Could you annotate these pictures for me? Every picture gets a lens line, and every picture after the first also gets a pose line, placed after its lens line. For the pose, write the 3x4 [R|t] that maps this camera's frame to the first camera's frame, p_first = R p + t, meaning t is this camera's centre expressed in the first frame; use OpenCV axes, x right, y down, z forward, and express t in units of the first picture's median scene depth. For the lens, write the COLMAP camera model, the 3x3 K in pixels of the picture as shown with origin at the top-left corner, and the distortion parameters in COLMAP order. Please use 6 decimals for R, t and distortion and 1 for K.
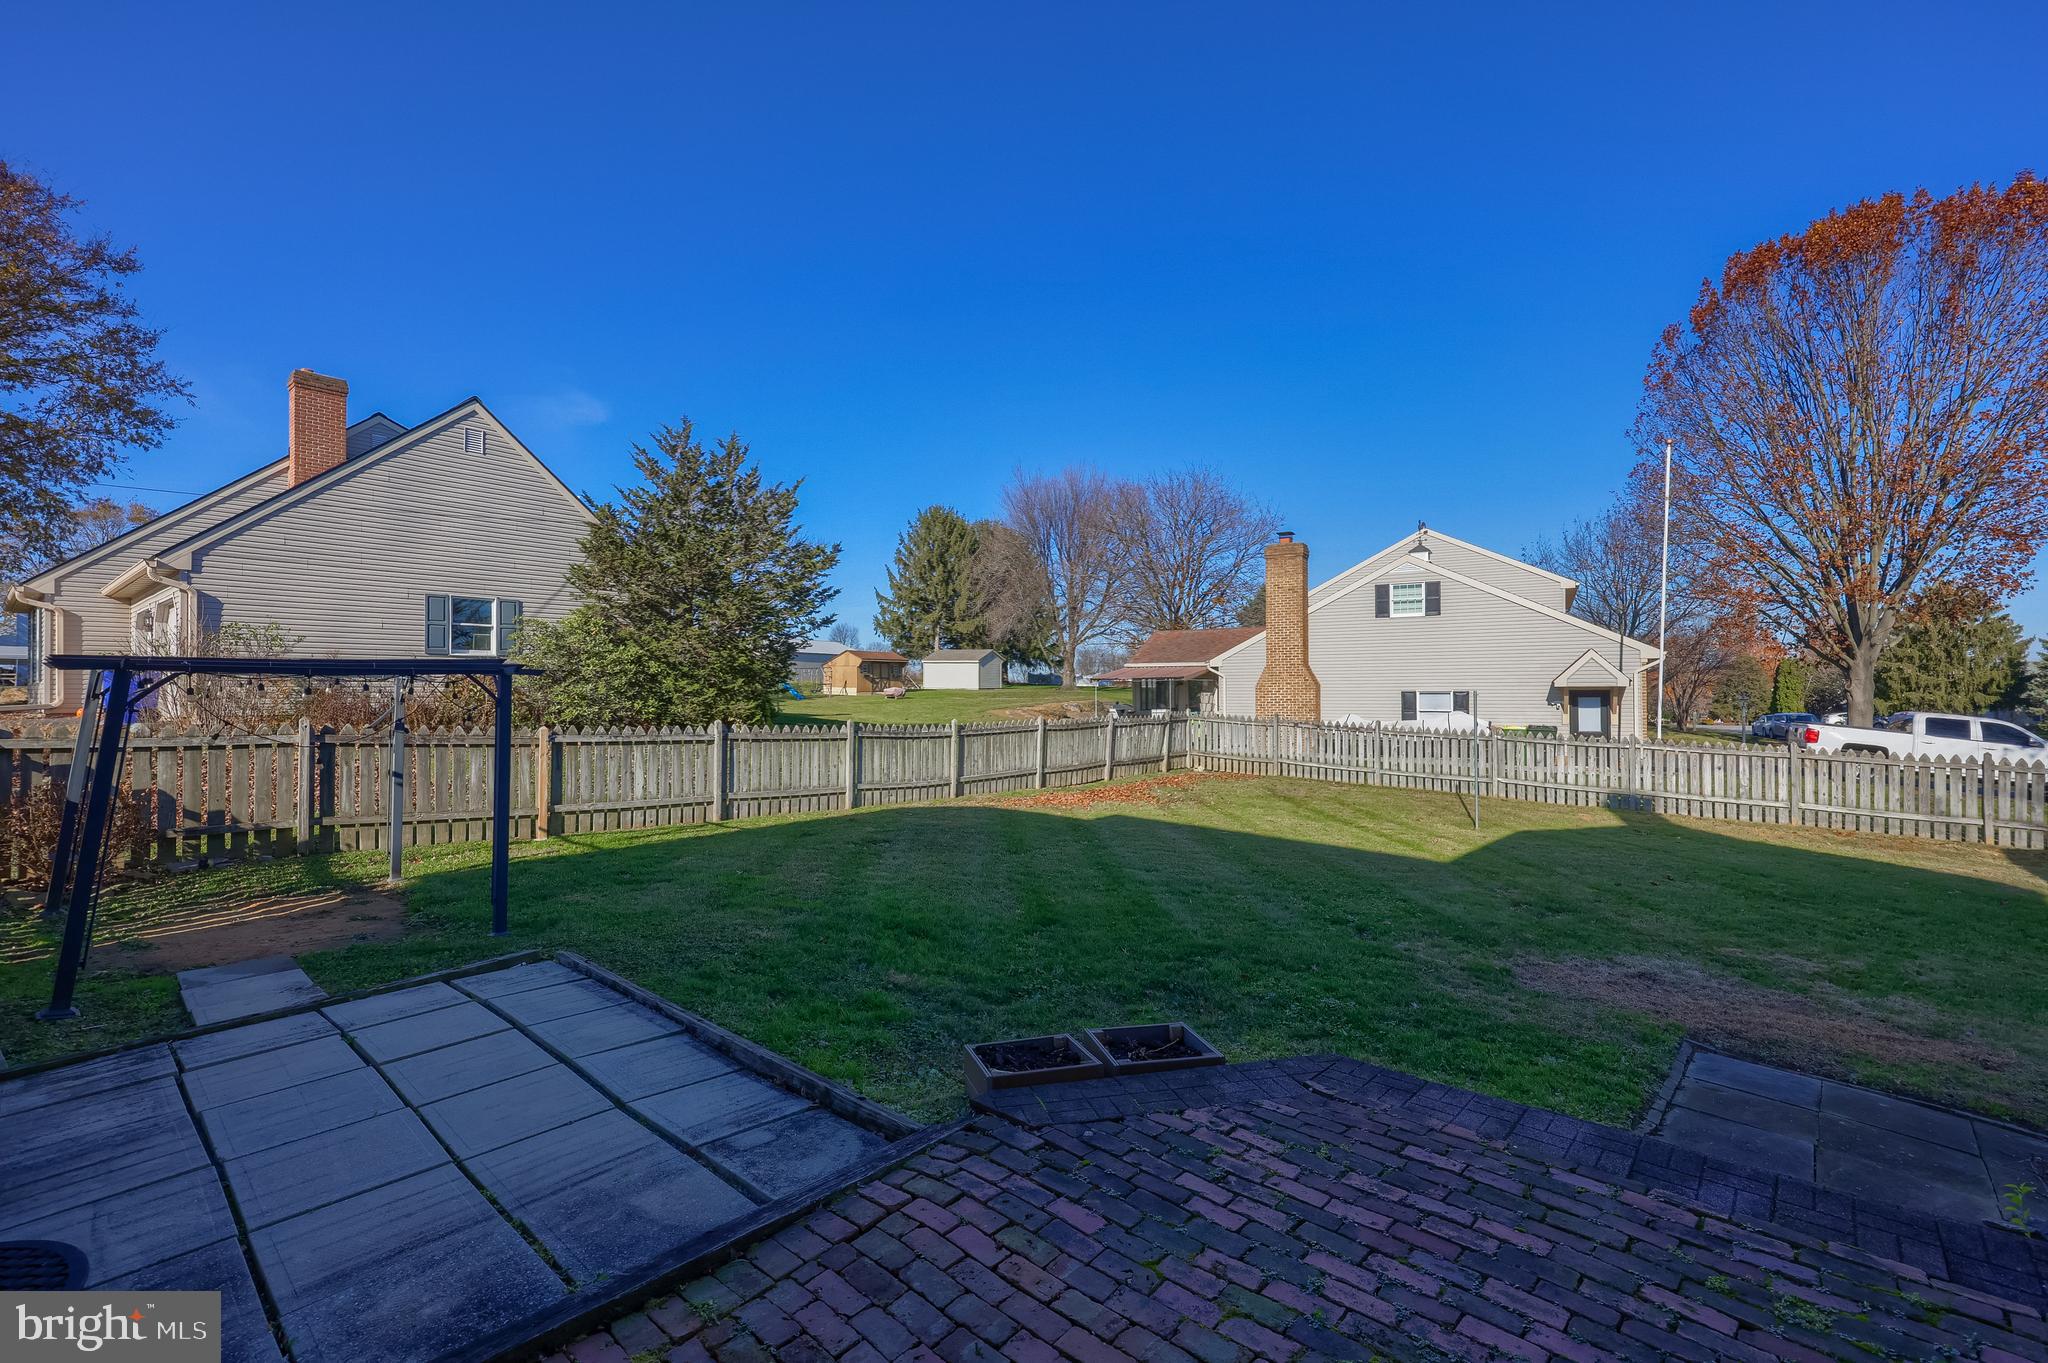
lens RADIAL K [[895.6, 0, 1024.0], [0, 895.6, 681.5], [0, 0, 1]] dist [-0.001920, 0.000208]
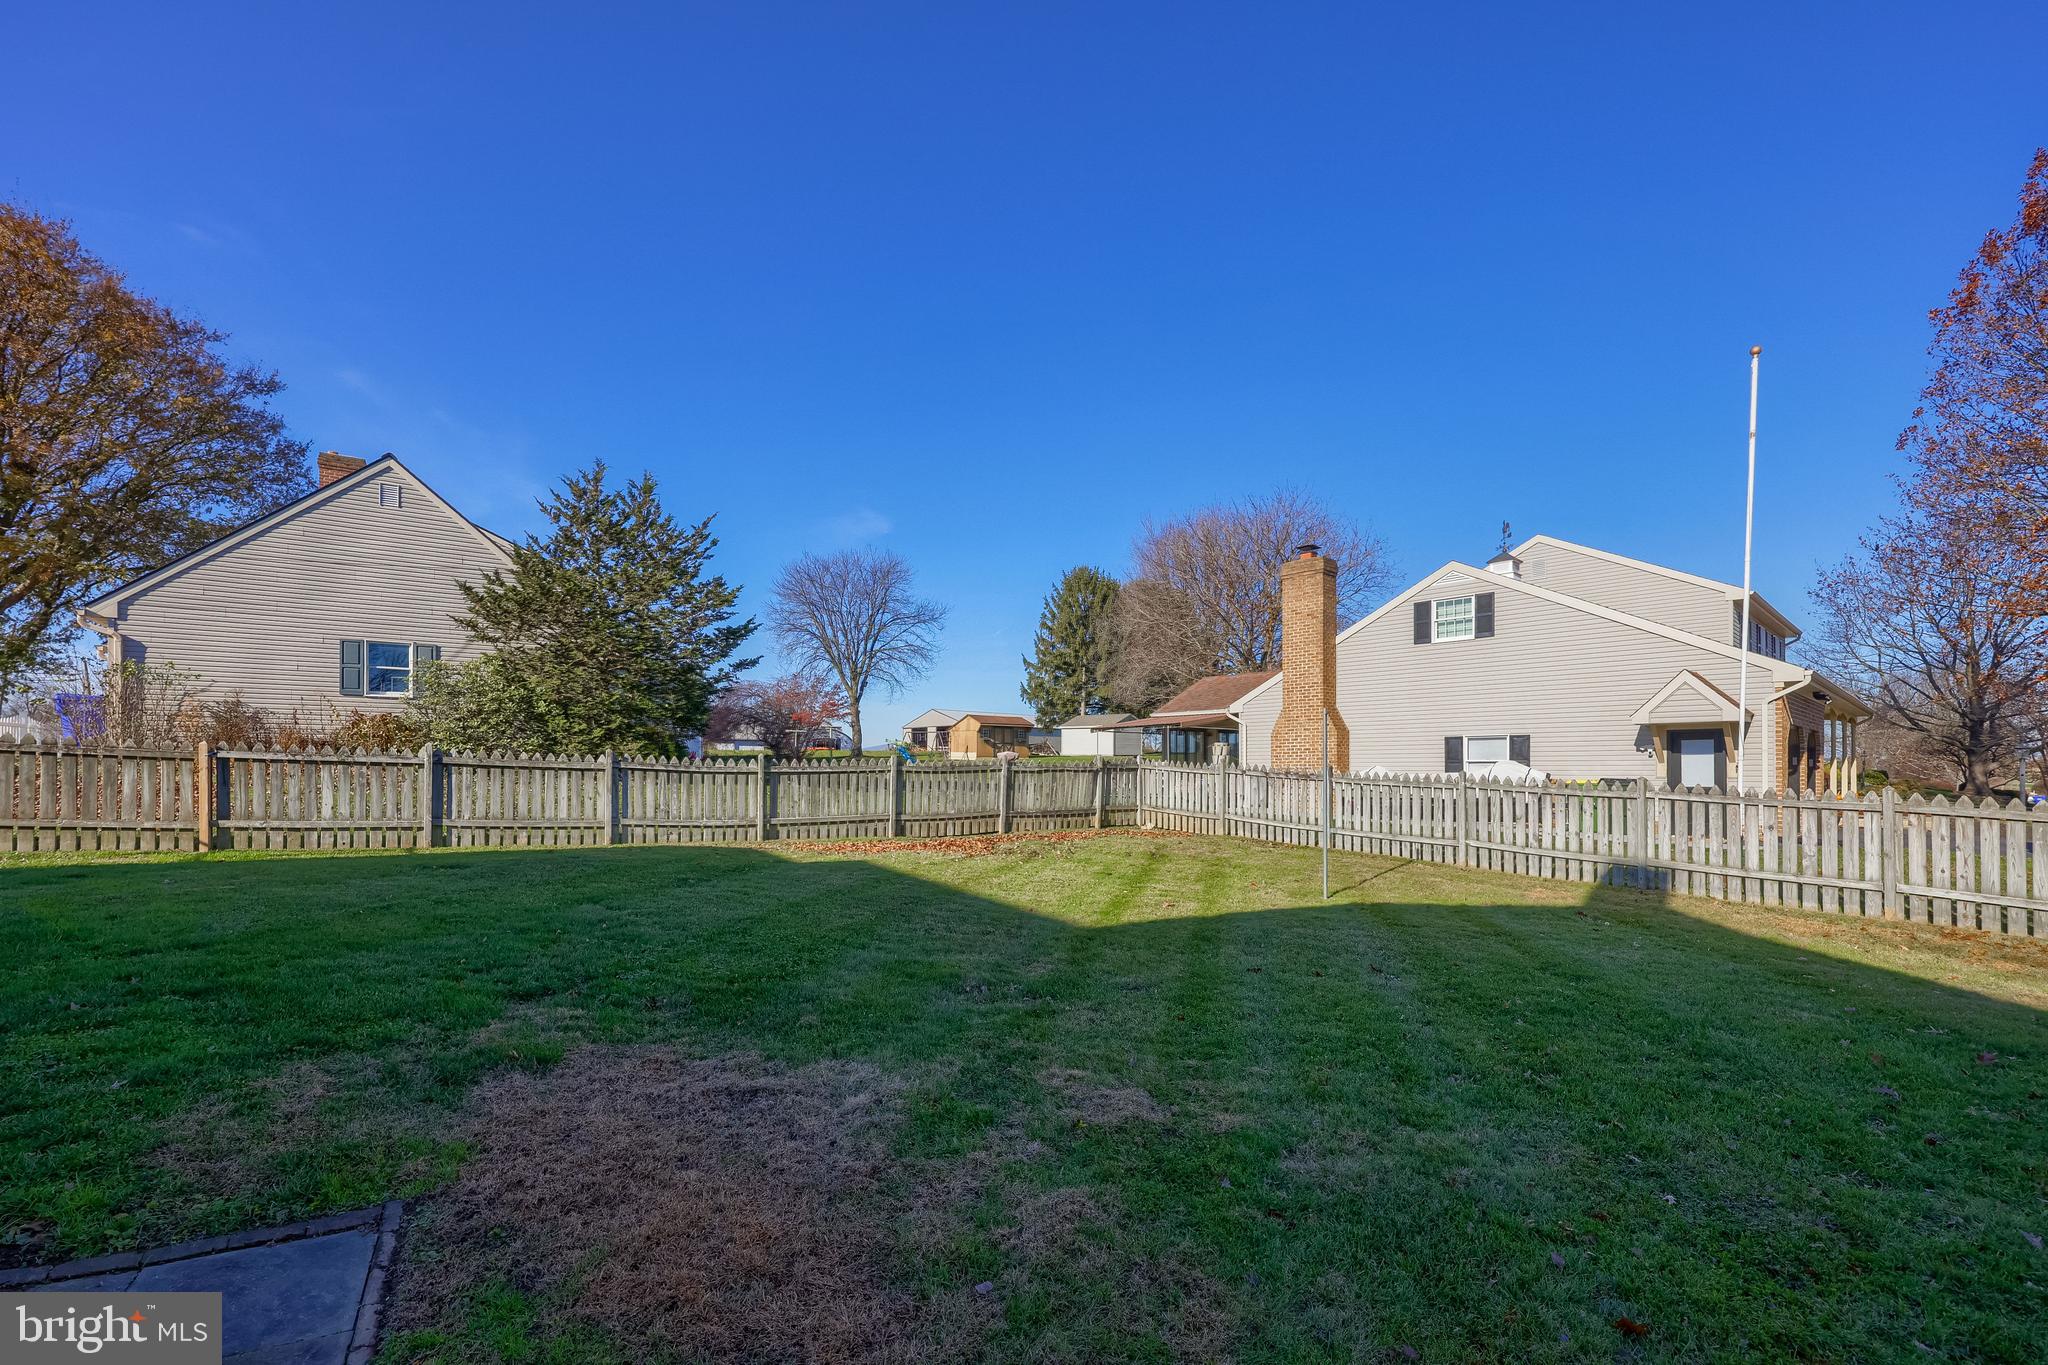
lens RADIAL K [[892.4, 0, 1025.3], [0, 892.4, 765.5], [0, 0, 1]] dist [0.001205, -0.000194]
pose [[0.955376, 0.003204, -0.295374, 0.359908], [-0.002115, 0.999990, 0.004007, 0.040003], [0.295384, -0.003203, 0.955373, 0.175054]]
